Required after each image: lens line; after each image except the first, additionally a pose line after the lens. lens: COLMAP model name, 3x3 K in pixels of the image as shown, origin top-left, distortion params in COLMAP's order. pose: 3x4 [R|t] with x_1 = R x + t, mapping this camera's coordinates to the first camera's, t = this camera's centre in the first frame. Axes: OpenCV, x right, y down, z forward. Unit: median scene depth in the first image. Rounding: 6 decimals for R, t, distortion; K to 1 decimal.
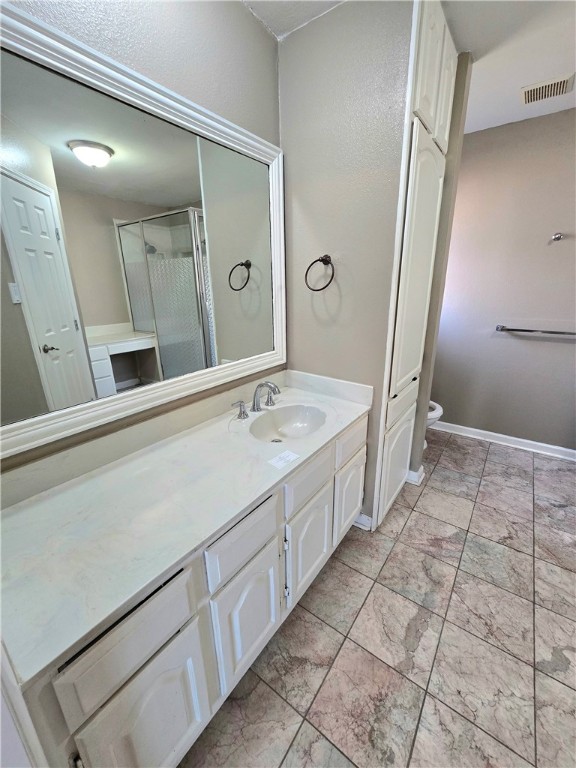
lens RADIAL K [[320.6, 0, 288.6], [0, 320.6, 383.6], [0, 0, 1]] dist [-0.002407, 0.001106]
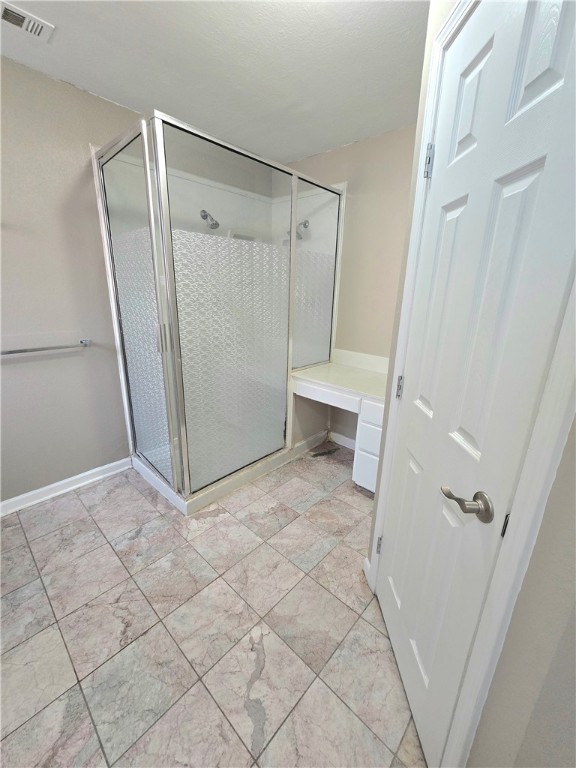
lens RADIAL K [[320.6, 0, 288.2], [0, 320.6, 382.3], [0, 0, 1]] dist [-0.002407, 0.001106]
pose [[0.125202, -0.268006, 0.955247, 0.155537], [0.275021, 0.934467, 0.226130, -0.098342], [-0.953251, 0.234402, 0.190704, 0.321444]]
